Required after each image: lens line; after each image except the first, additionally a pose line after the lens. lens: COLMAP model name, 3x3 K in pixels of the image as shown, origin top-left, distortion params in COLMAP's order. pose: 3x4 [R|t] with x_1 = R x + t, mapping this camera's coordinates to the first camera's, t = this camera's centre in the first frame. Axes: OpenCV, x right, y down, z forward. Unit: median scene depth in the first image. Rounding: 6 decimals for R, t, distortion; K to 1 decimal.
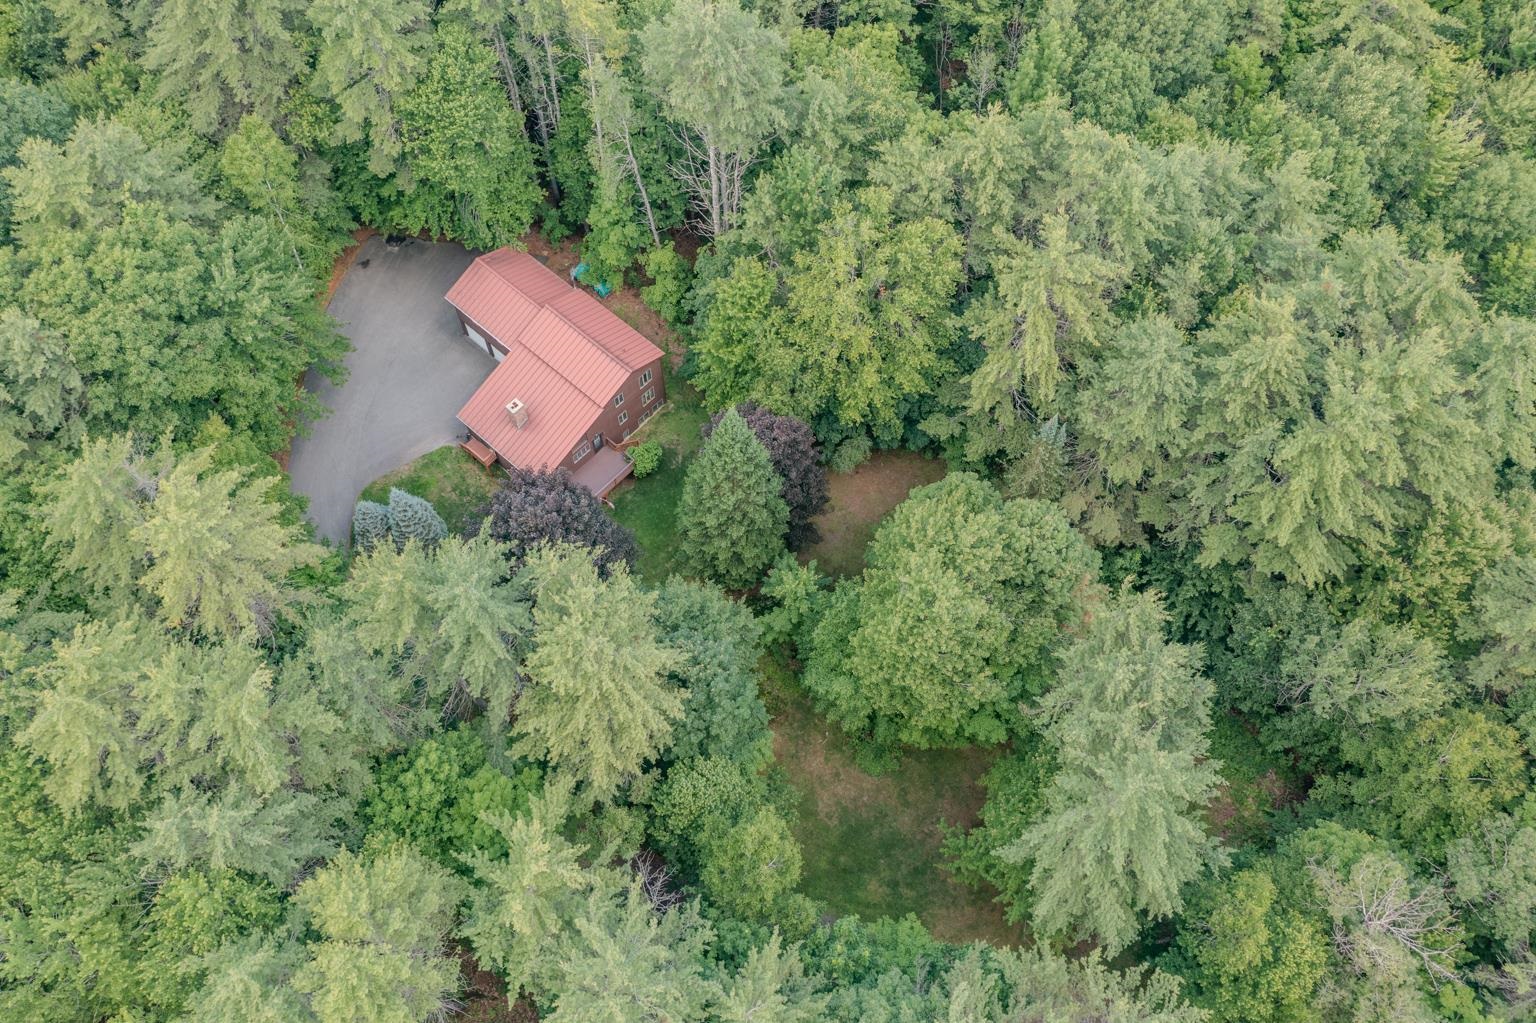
lens RADIAL K [[1182.7, 0, 768.0], [0, 1182.7, 511.5], [0, 0, 1]] dist [-0.015919, 0.009823]
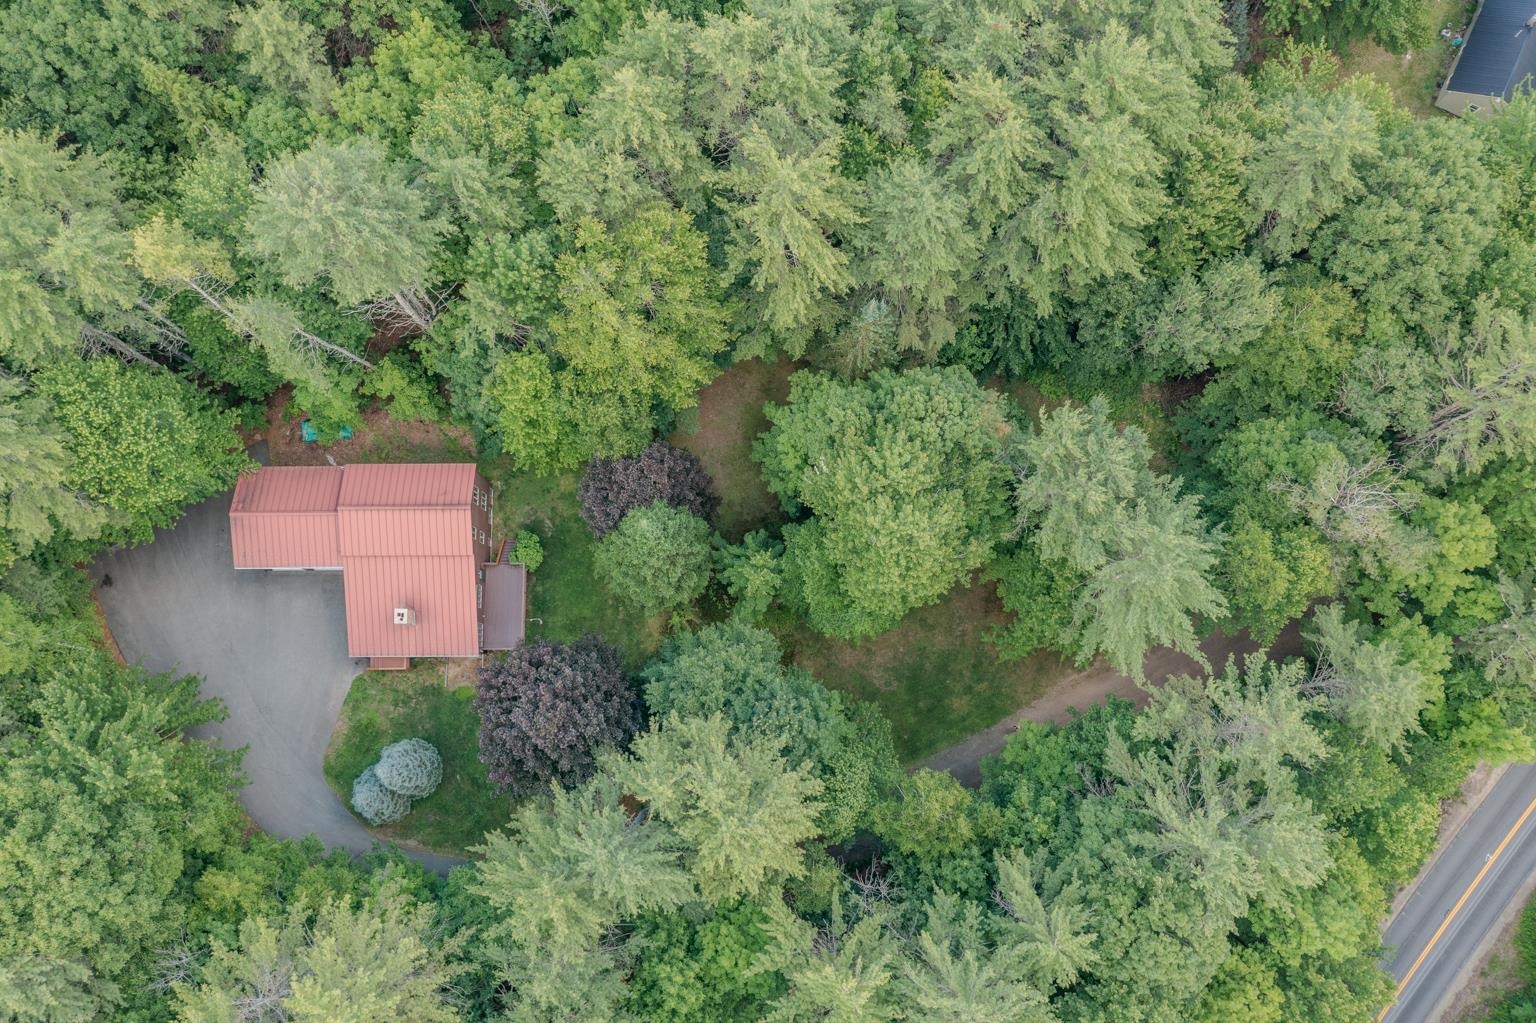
lens RADIAL K [[1182.7, 0, 768.0], [0, 1182.7, 511.5], [0, 0, 1]] dist [-0.015919, 0.009823]
pose [[0.737307, -0.666457, 0.110515, -0.051543], [0.596415, 0.718993, 0.356844, -0.347572], [-0.317281, -0.197191, 0.927604, 0.047474]]
